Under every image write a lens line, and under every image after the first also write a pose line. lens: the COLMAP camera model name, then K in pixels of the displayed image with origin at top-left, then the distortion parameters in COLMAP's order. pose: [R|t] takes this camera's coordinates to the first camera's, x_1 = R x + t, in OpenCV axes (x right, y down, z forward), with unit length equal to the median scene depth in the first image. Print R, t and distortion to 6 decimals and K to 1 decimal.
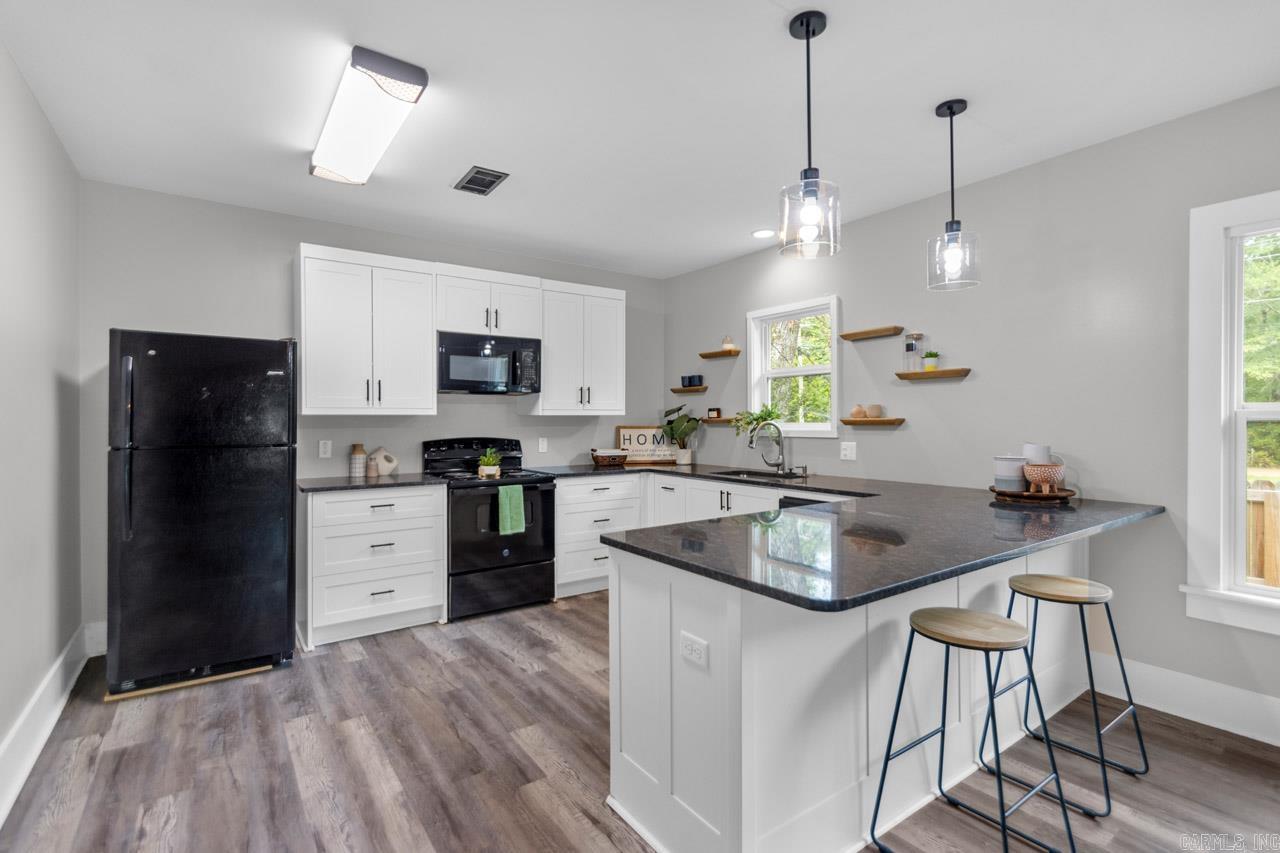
lens RADIAL K [[597.4, 0, 647.8], [0, 597.4, 425.7], [0, 0, 1]] dist [0.000711, -0.000435]
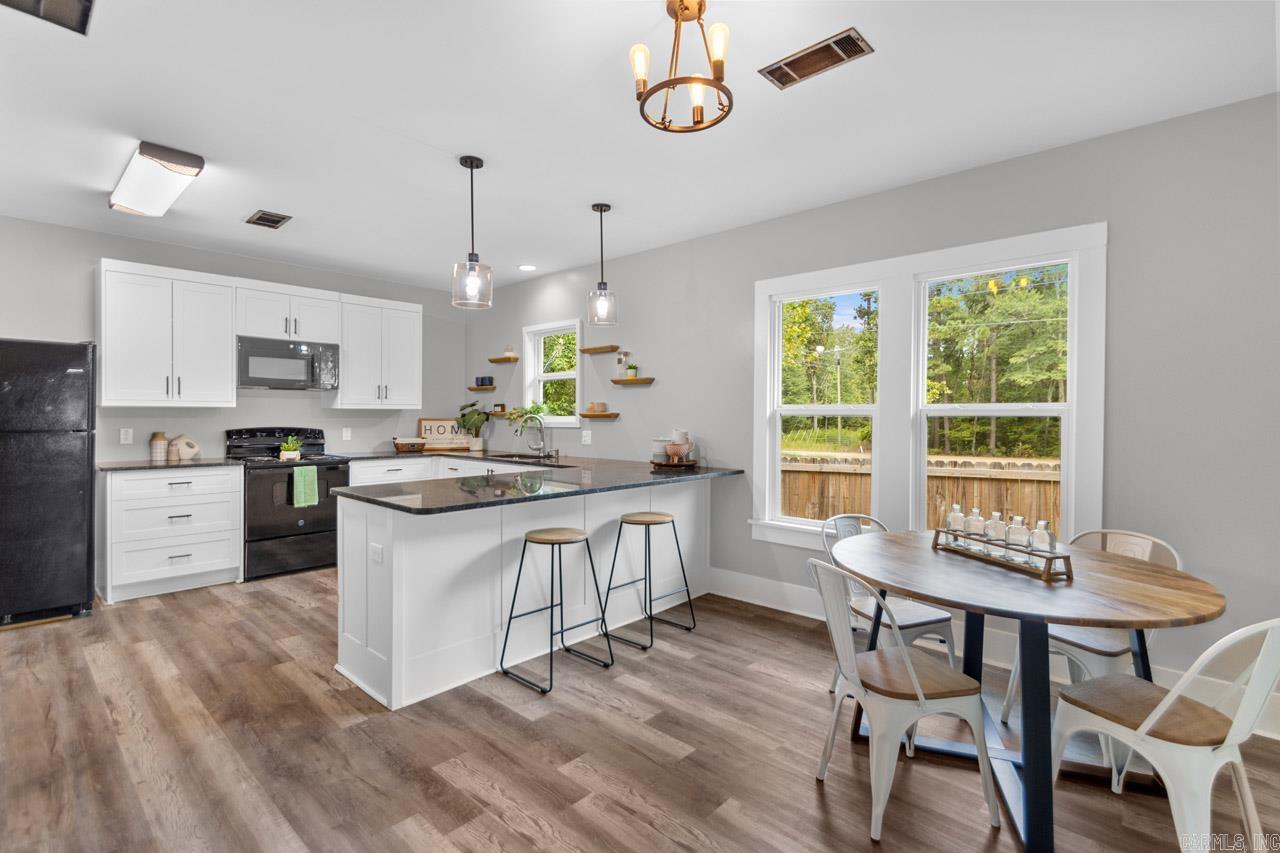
lens RADIAL K [[593.1, 0, 651.0], [0, 593.1, 422.5], [0, 0, 1]] dist [0.000023, -0.004984]
pose [[0.977688, 0.004521, 0.210012, 0.218171], [-0.004839, 0.999988, 0.001001, 0.007816], [-0.210005, -0.001995, 0.977698, -0.339278]]
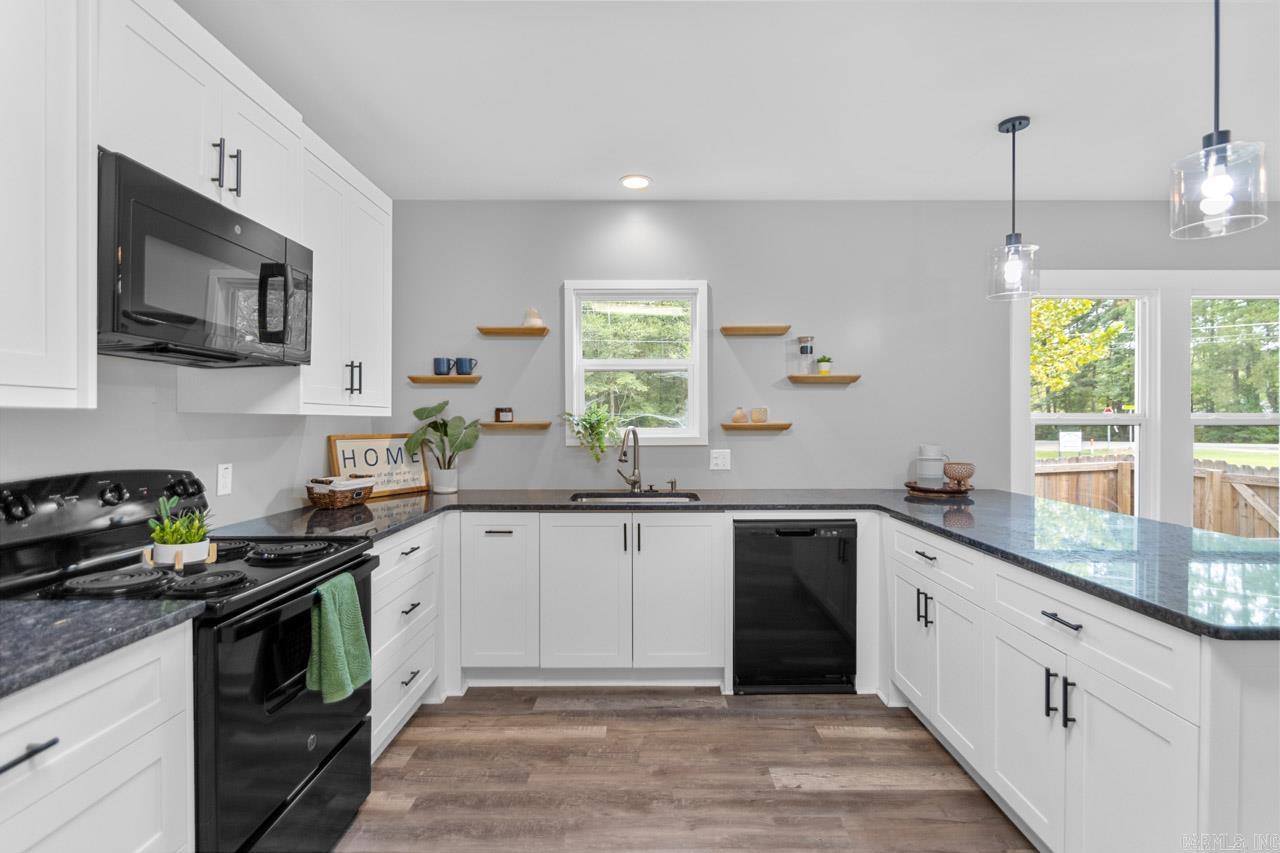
lens RADIAL K [[597.4, 0, 647.8], [0, 597.4, 425.7], [0, 0, 1]] dist [0.000711, -0.000435]
pose [[0.588452, -0.004732, 0.808518, -0.485083], [0.007105, 0.999975, 0.000681, -0.010250], [-0.808501, 0.005344, 0.588471, 0.621532]]
